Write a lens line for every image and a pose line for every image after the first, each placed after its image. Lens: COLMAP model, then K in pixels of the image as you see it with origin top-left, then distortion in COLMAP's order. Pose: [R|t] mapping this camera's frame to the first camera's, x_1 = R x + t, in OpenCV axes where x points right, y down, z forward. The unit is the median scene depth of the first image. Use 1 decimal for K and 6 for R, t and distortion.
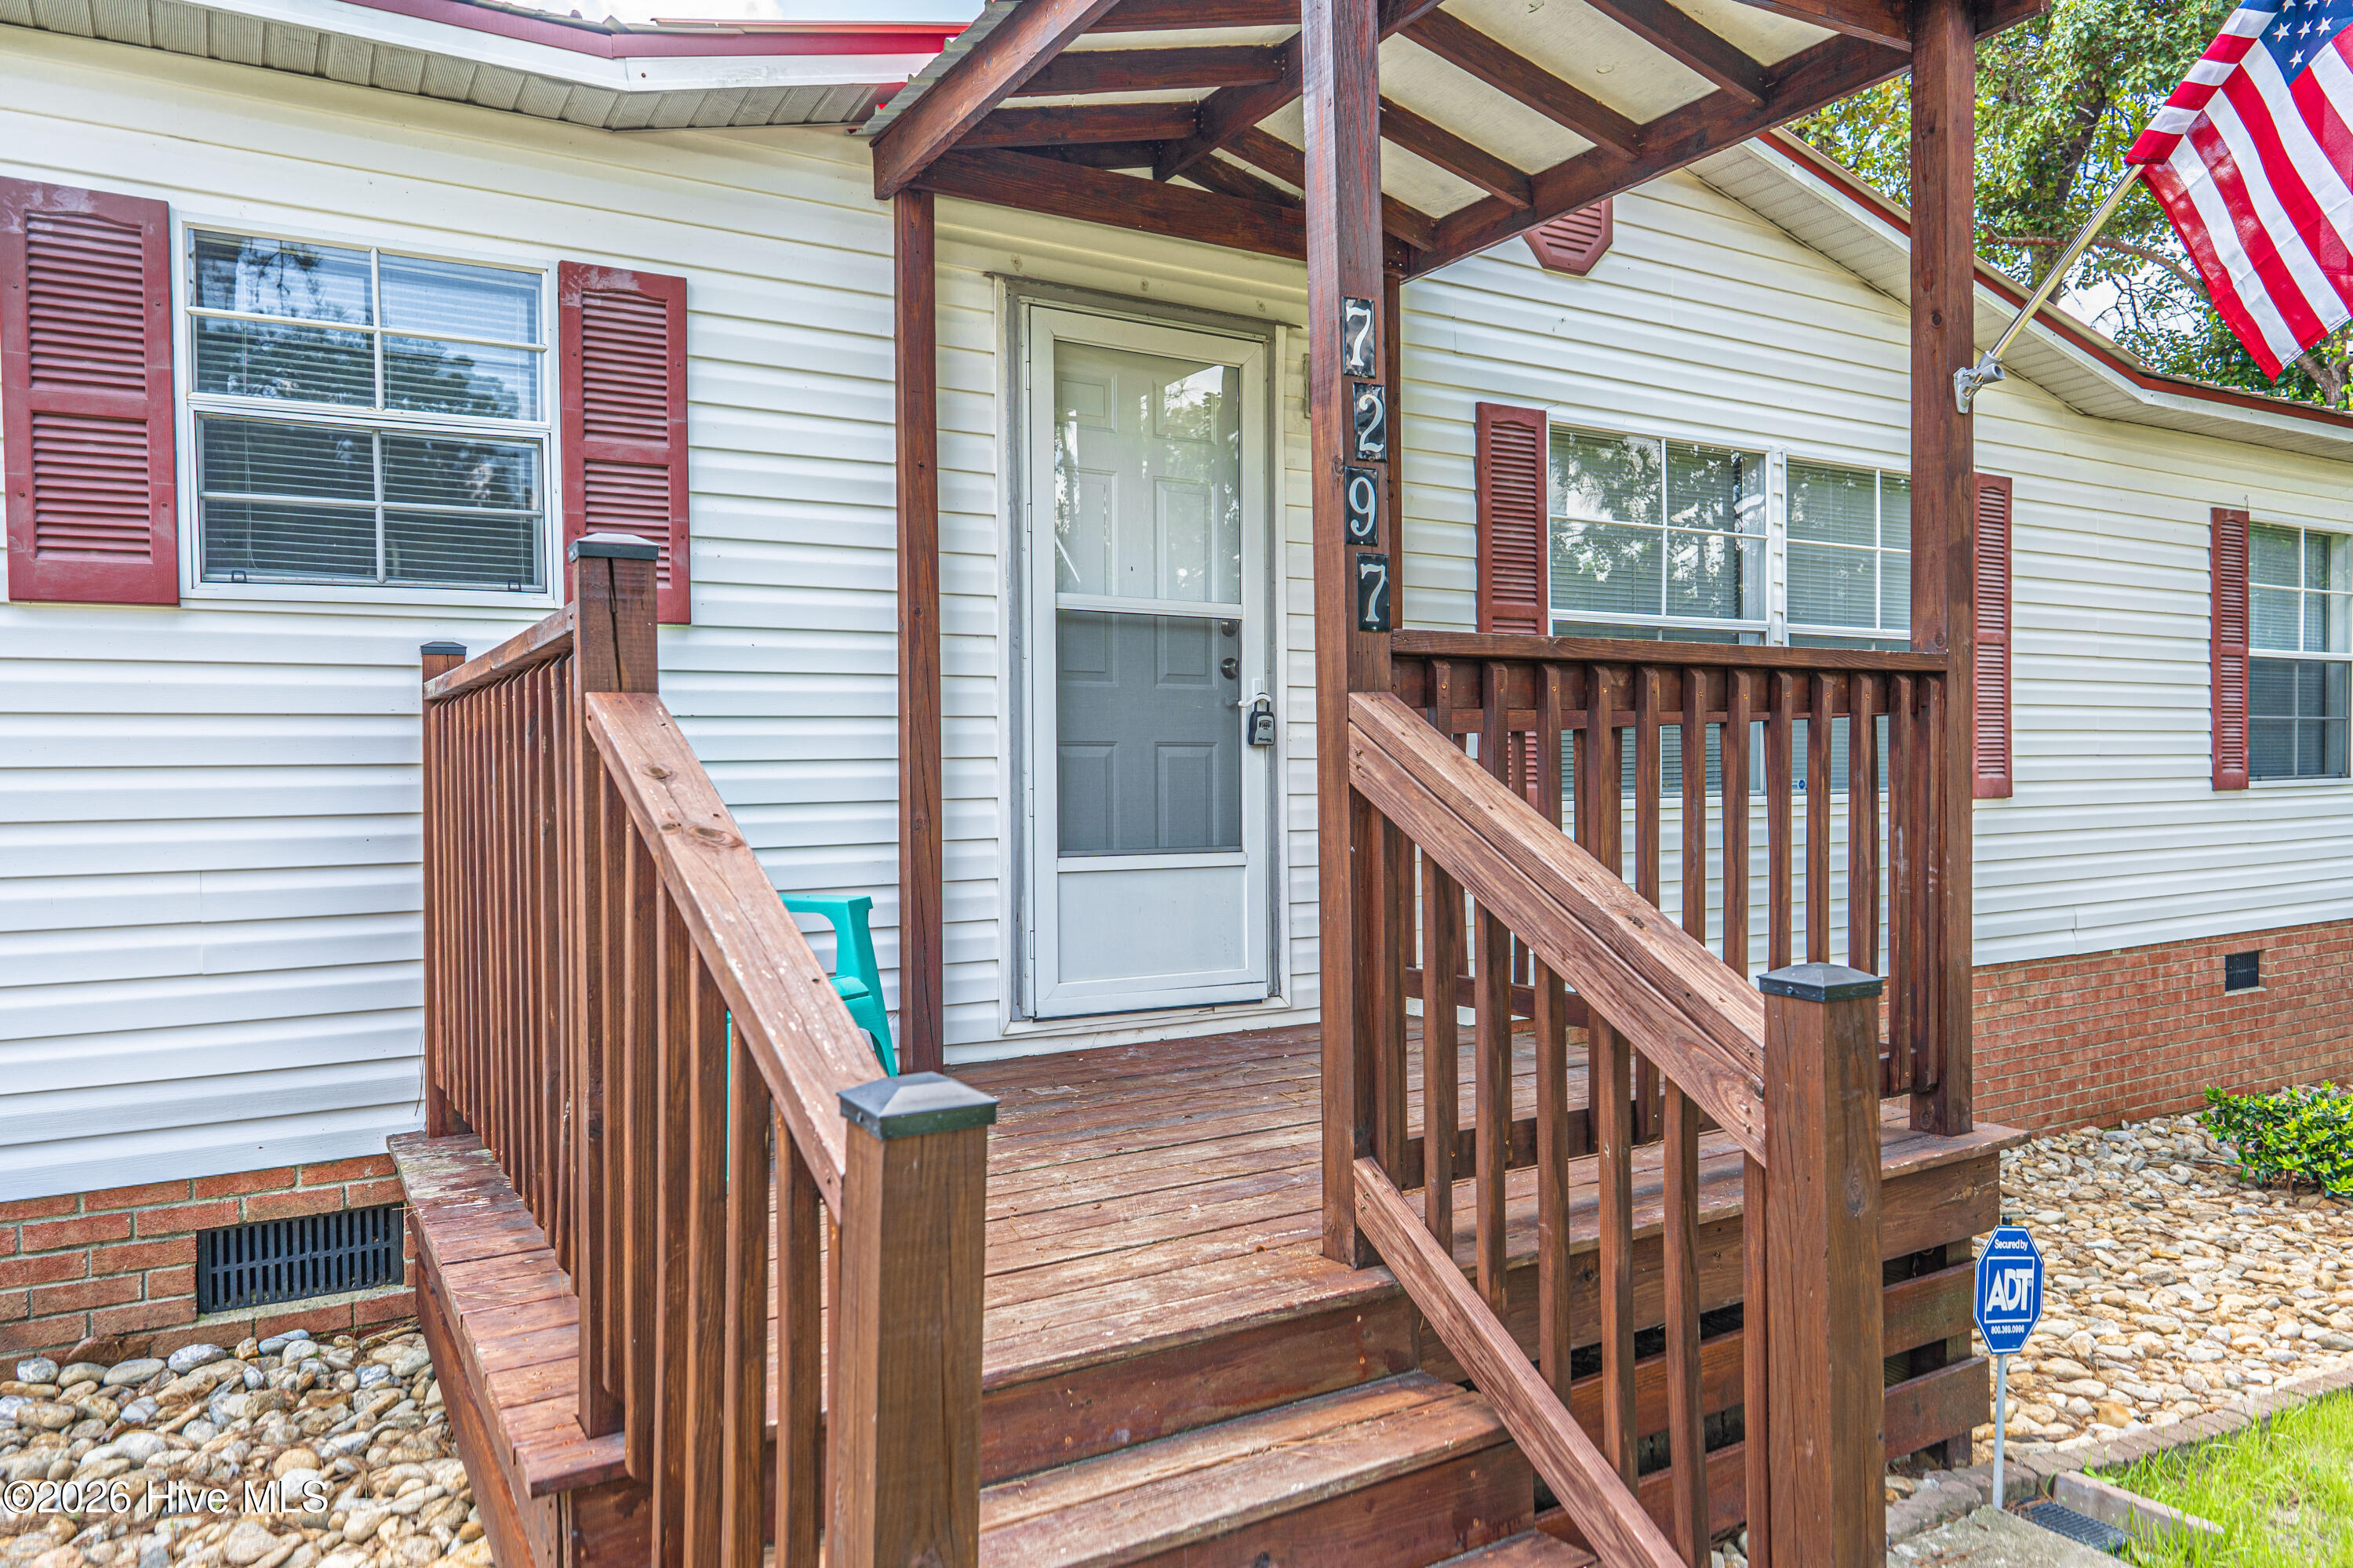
lens RADIAL K [[1585.2, 0, 1177.1], [0, 1585.2, 796.9], [0, 0, 1]] dist [0.002846, 0.000847]
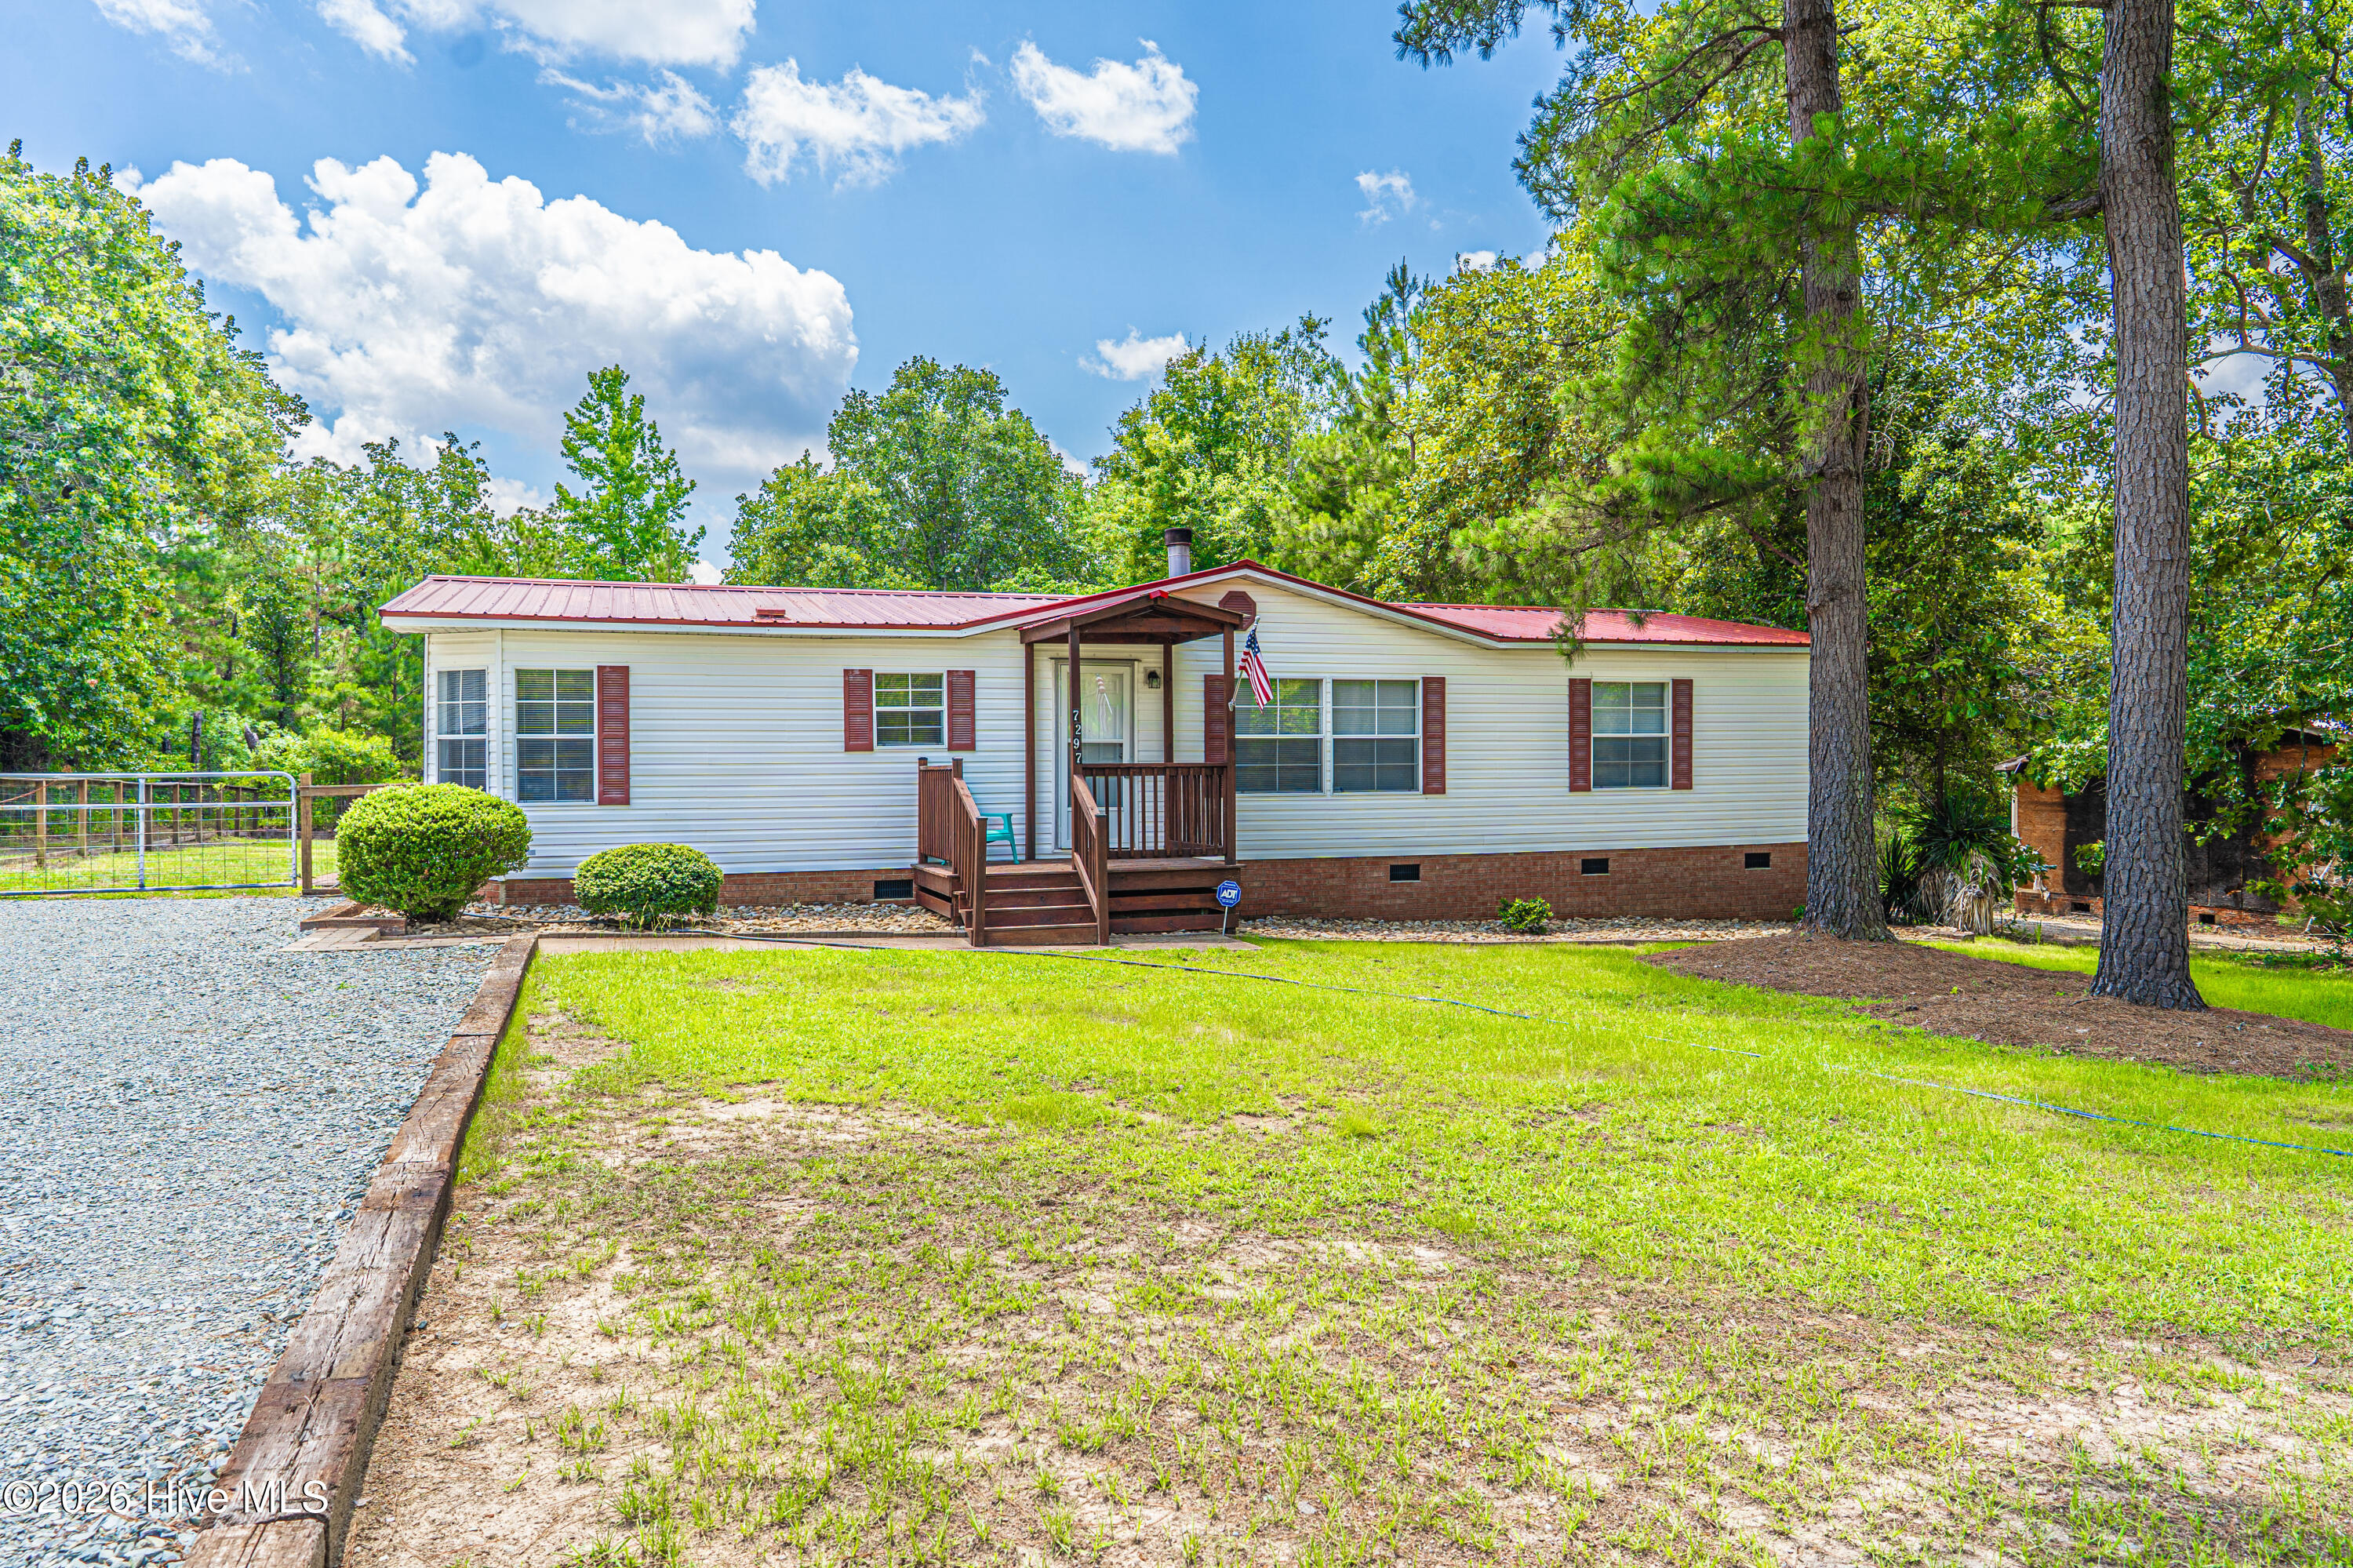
lens RADIAL K [[1585.2, 0, 1176.9], [0, 1585.2, 778.1], [0, 0, 1]] dist [0.002846, 0.000847]
pose [[0.978385, 0.005555, -0.206717, 1.119274], [-0.006927, 0.999959, -0.005915, -0.013258], [0.206676, 0.007219, 0.978383, -3.098445]]
